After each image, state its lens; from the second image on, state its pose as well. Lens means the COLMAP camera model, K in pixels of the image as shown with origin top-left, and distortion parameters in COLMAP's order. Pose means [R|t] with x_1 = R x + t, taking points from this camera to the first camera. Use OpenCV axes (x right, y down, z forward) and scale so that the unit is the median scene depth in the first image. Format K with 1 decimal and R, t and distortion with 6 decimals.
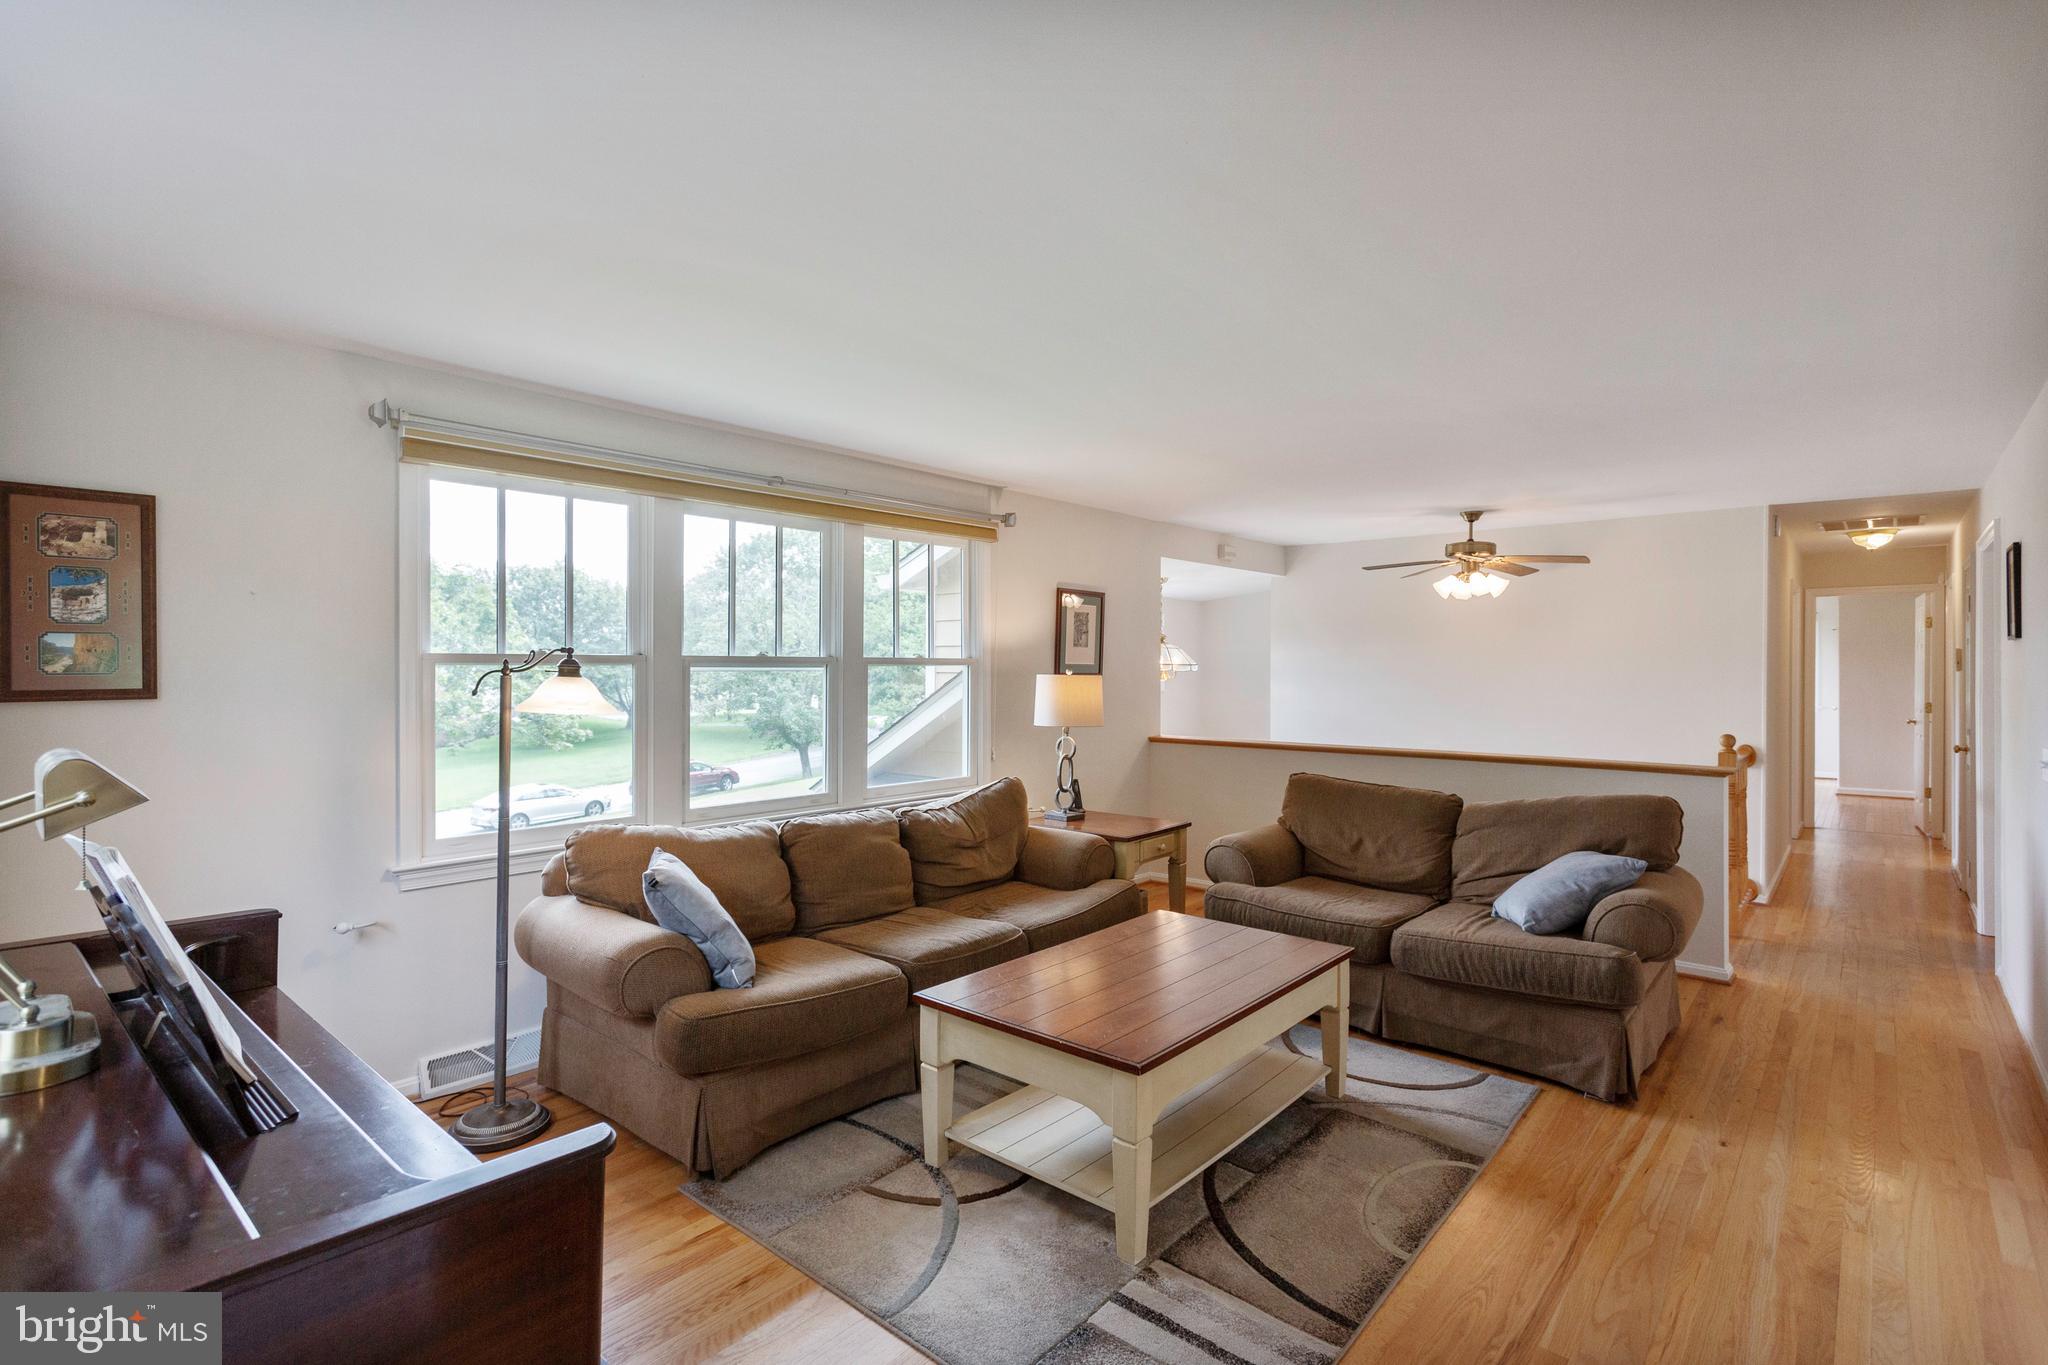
lens RADIAL K [[988.5, 0, 987.0], [0, 988.5, 696.2], [0, 0, 1]] dist [0.003780, 0.001646]
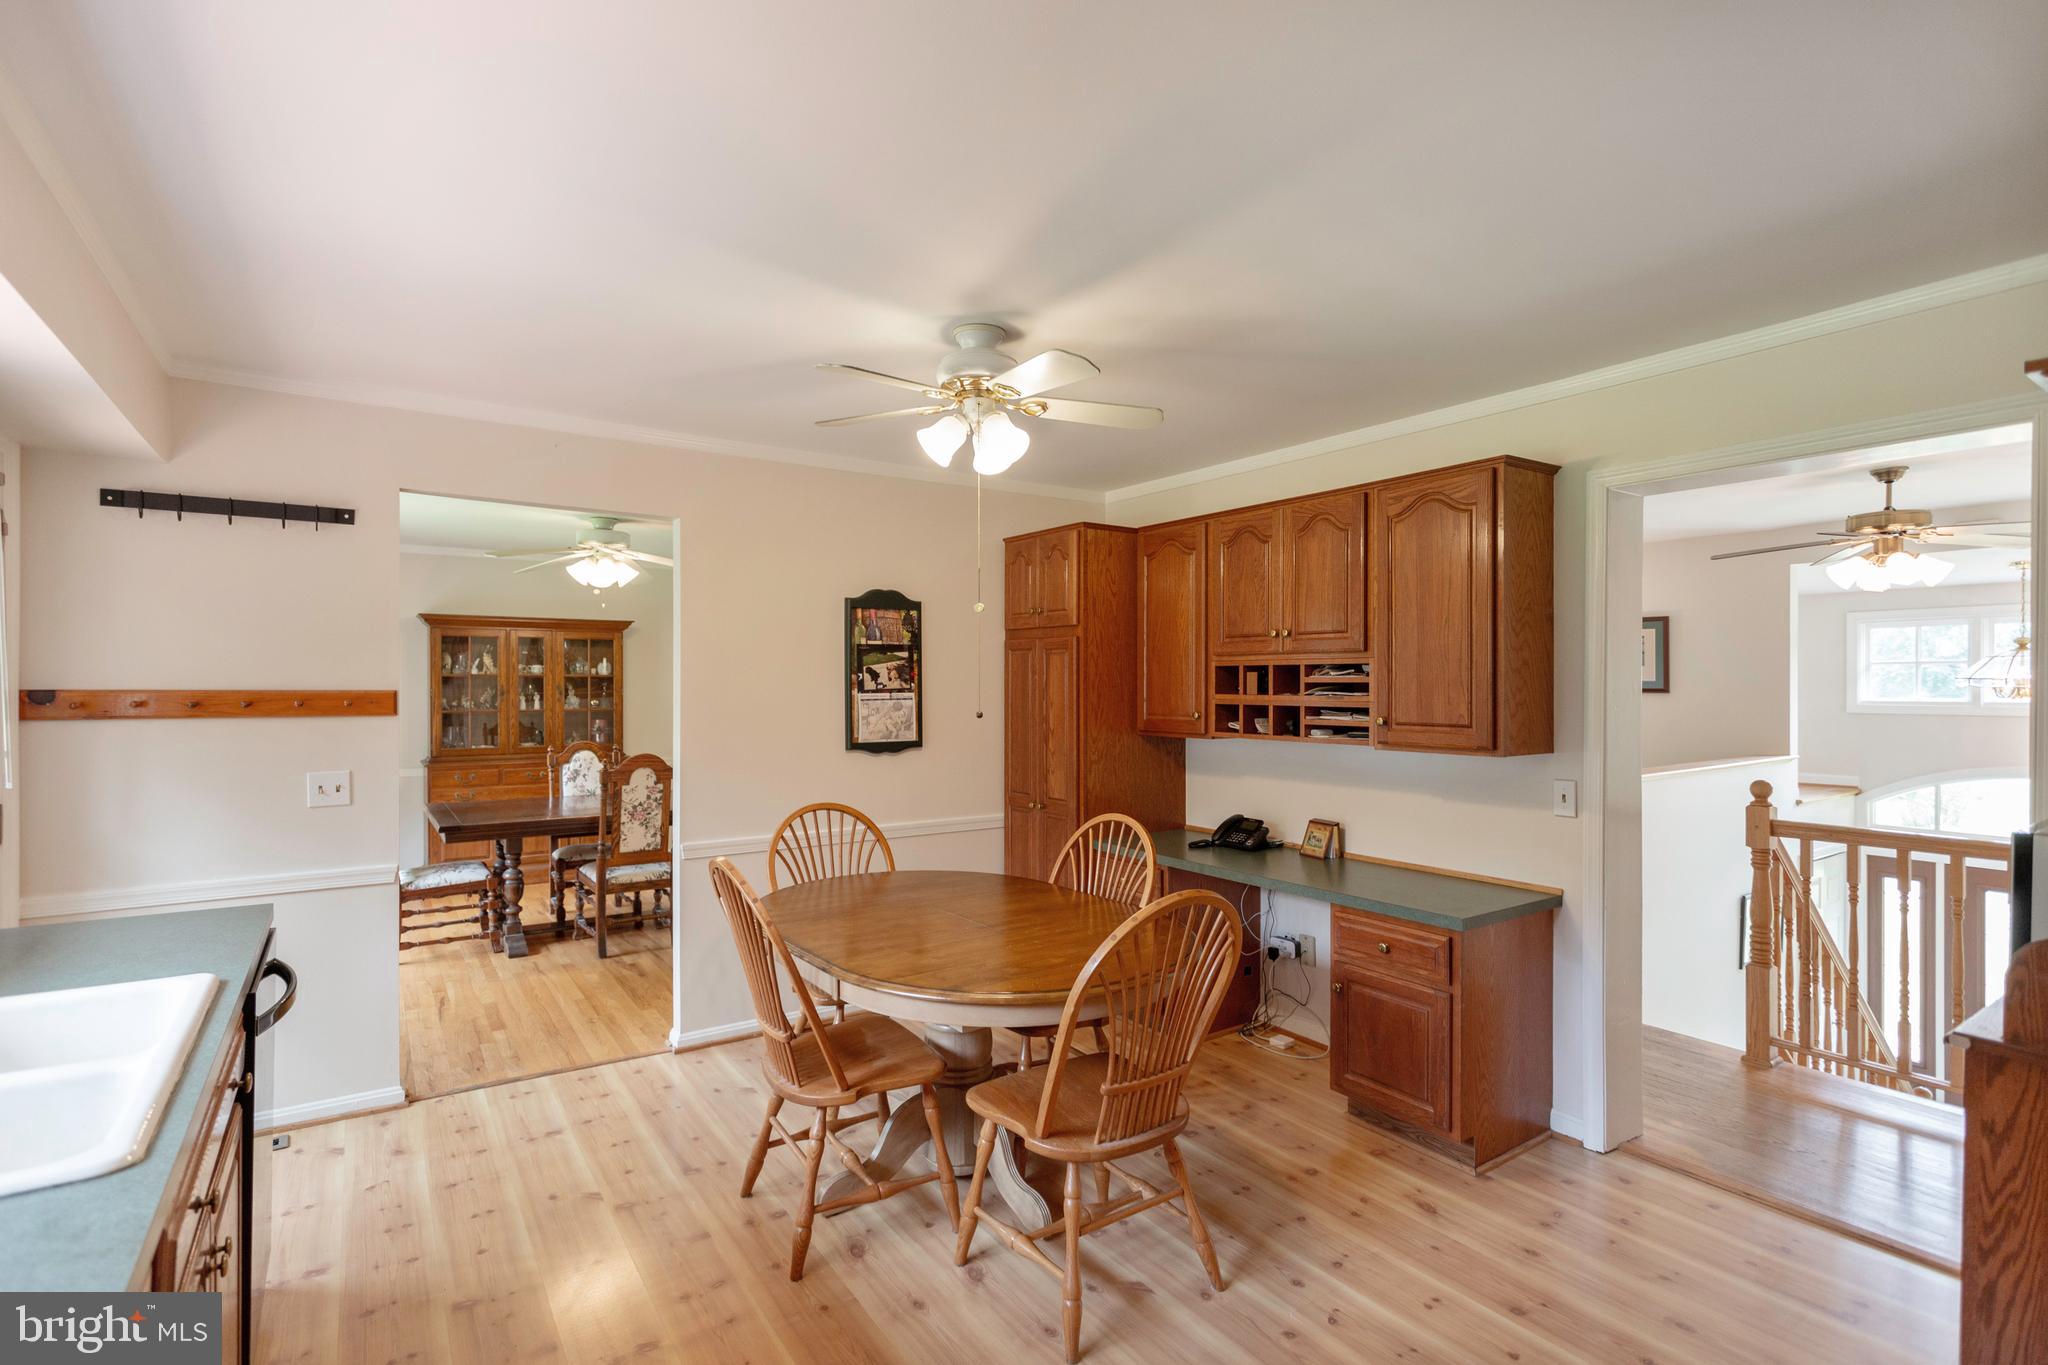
lens RADIAL K [[982.7, 0, 1022.8], [0, 982.7, 674.8], [0, 0, 1]] dist [0.000441, 0.001230]
pose [[-0.232094, -0.009573, -0.972646, 1.797287], [-0.030270, 0.999538, -0.002615, -0.017664], [0.972222, 0.028835, -0.232277, 0.744625]]
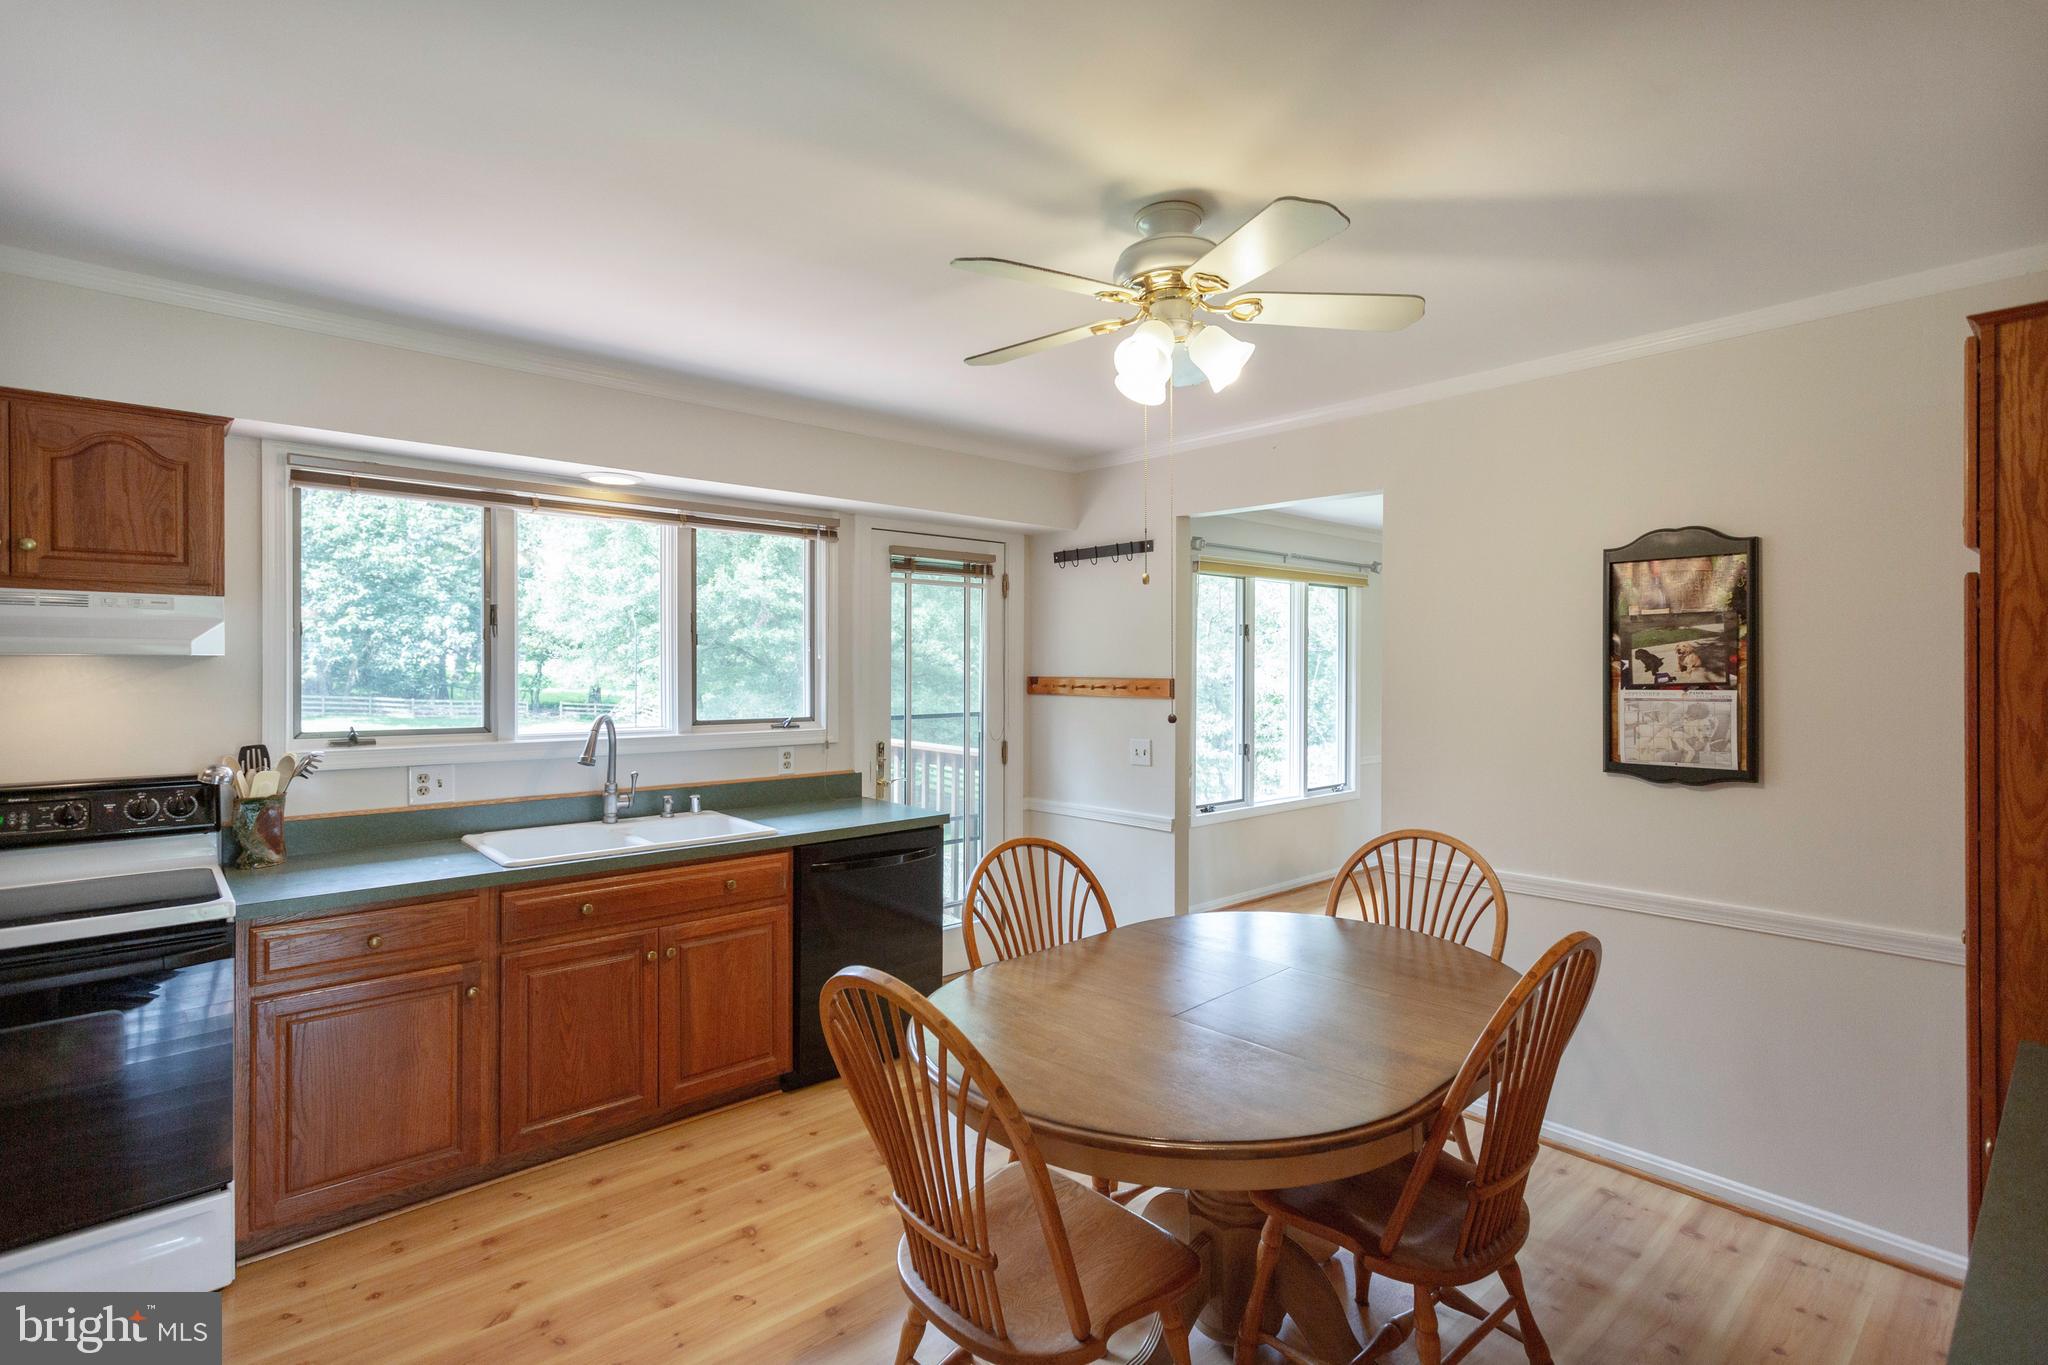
lens RADIAL K [[970.0, 0, 999.8], [0, 970.0, 673.6], [0, 0, 1]] dist [-0.001779, 0.006540]
pose [[-0.993239, -0.000865, 0.116086, 1.246808], [0.003112, 0.999415, 0.034072, -0.030211], [-0.116047, 0.034203, -0.992655, 1.037589]]
